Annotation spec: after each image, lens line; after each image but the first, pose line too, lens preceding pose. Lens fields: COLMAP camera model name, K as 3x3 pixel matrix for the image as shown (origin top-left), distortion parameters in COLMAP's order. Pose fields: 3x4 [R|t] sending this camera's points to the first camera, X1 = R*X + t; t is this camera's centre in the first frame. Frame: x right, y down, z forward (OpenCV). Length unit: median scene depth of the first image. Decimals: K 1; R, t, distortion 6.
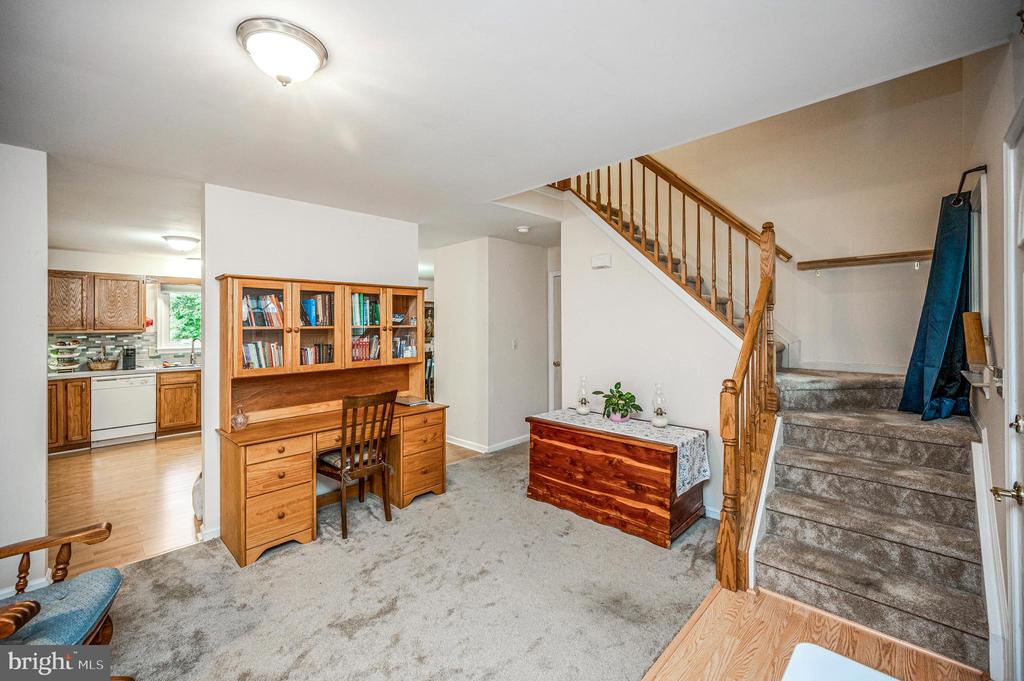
lens RADIAL K [[425.0, 0, 509.1], [0, 425.0, 321.4], [0, 0, 1]] dist [-0.001241, -0.000302]
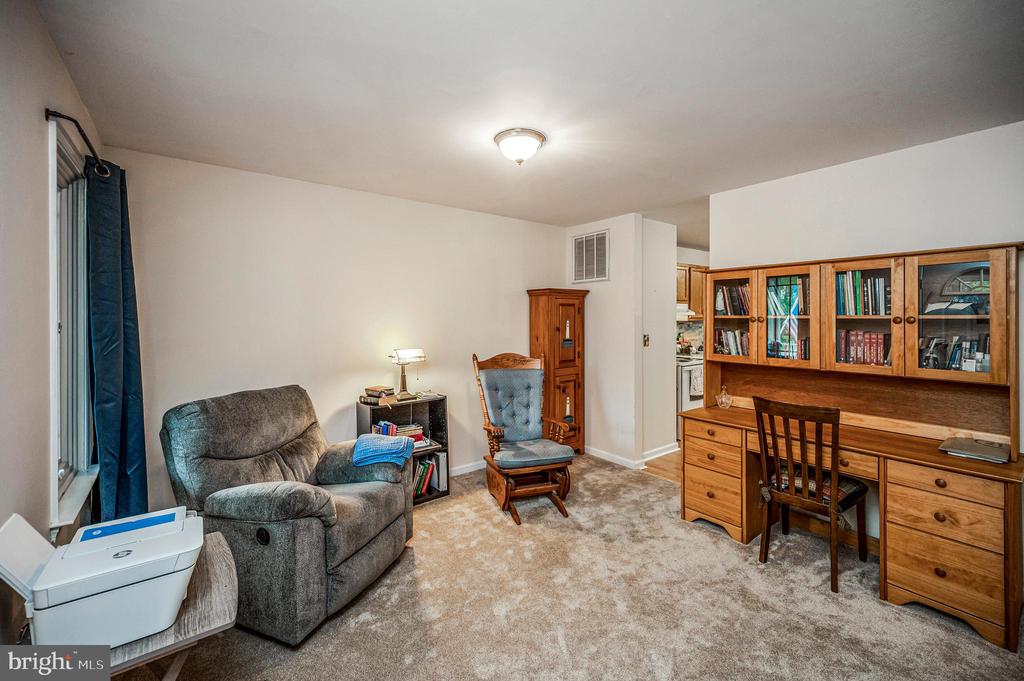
lens RADIAL K [[421.8, 0, 512.9], [0, 421.8, 315.4], [0, 0, 1]] dist [0.008113, 0.000163]
pose [[-0.149274, 0.008038, -0.988763, 0.504104], [0.010547, 0.999923, 0.006537, -0.001124], [0.988740, -0.009453, -0.149348, 0.590906]]
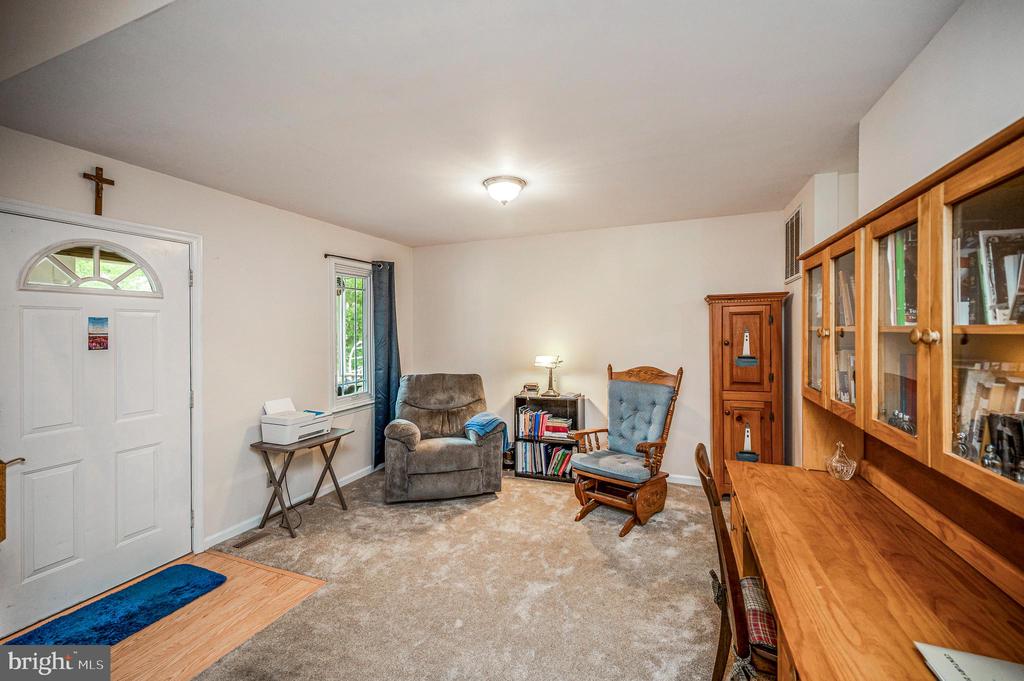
lens RADIAL K [[416.4, 0, 518.4], [0, 416.4, 322.4], [0, 0, 1]] dist [-0.001023, -0.000300]
pose [[-0.920889, 0.020671, -0.389276, 0.089330], [0.027434, 0.999554, -0.011822, -0.005089], [0.388858, -0.021566, -0.921045, 1.348974]]
